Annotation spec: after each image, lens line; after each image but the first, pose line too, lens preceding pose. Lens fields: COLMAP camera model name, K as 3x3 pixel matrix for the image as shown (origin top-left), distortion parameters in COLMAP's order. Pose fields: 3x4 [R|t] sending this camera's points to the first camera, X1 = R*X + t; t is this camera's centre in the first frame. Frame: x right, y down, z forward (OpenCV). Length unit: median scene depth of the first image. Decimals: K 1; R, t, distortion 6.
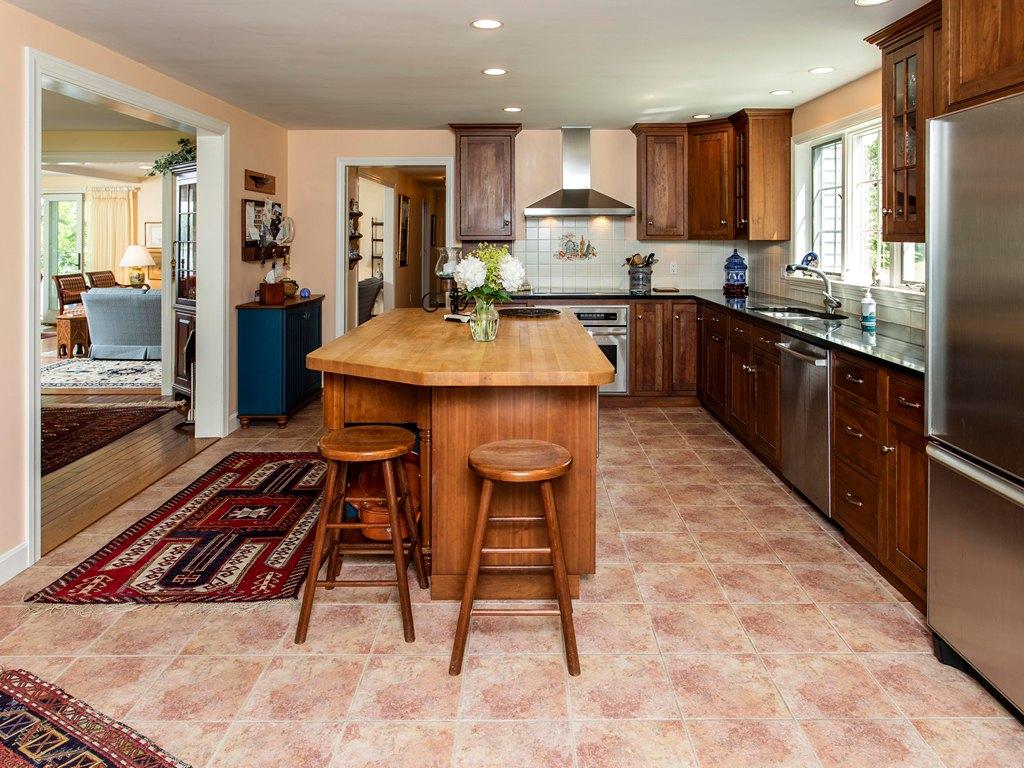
lens RADIAL K [[693.2, 0, 518.9], [0, 693.2, 383.8], [0, 0, 1]] dist [-0.007118, 0.003741]
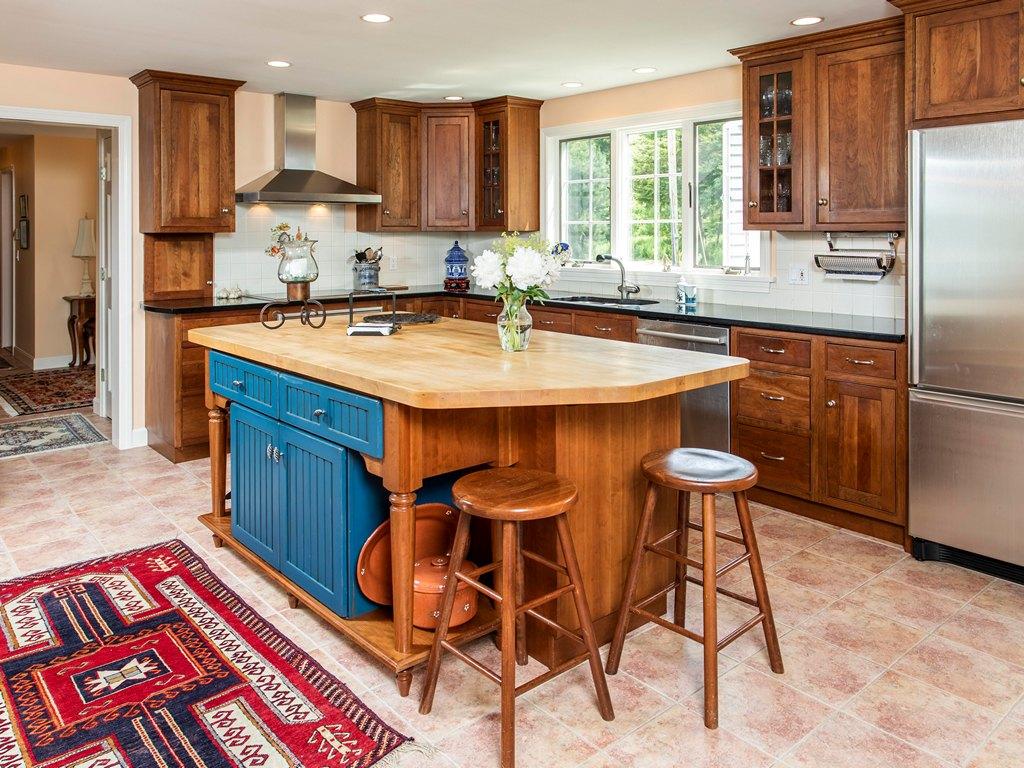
lens RADIAL K [[774.4, 0, 512.0], [0, 774.4, 384.0], [0, 0, 1]] dist [0.008589, 0.005895]
pose [[0.758793, -0.128976, 0.638435, -0.363472], [0.137805, 0.989799, 0.036174, -0.031363], [-0.636588, 0.060530, 0.768825, 0.161667]]
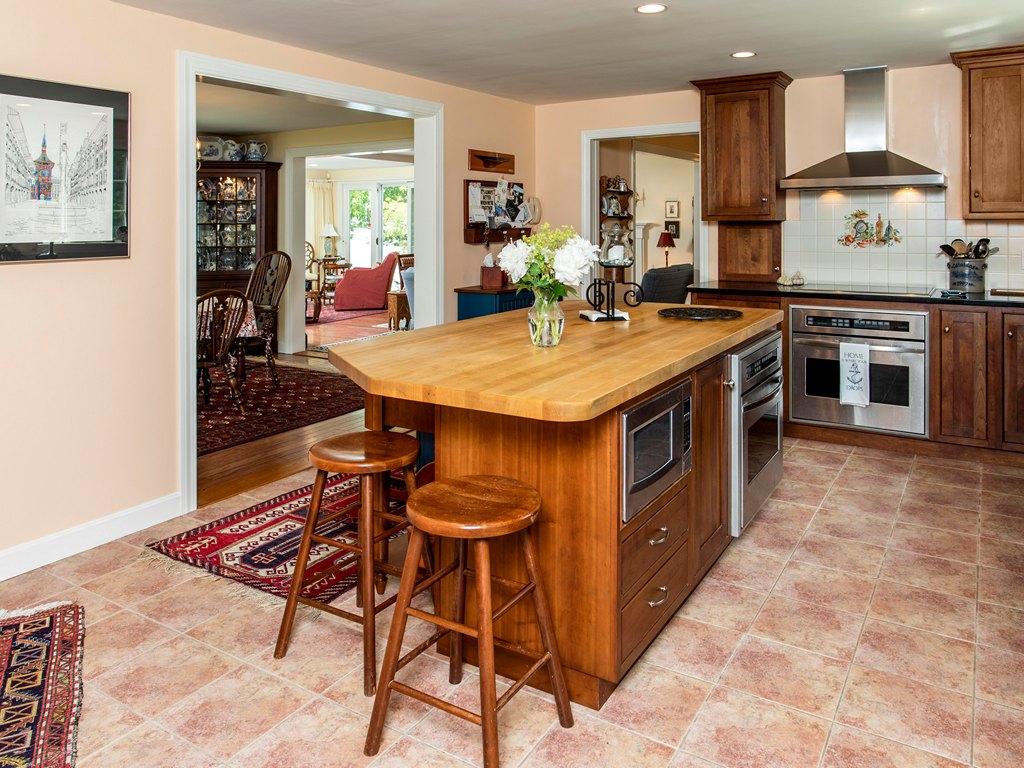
lens RADIAL K [[749.5, 0, 515.7], [0, 749.5, 352.7], [0, 0, 1]] dist [-0.007177, 0.002502]
pose [[0.848944, 0.086290, -0.521390, 0.212013], [-0.103083, 0.994668, -0.003226, -0.027845], [0.518332, 0.056485, 0.853312, 0.143873]]
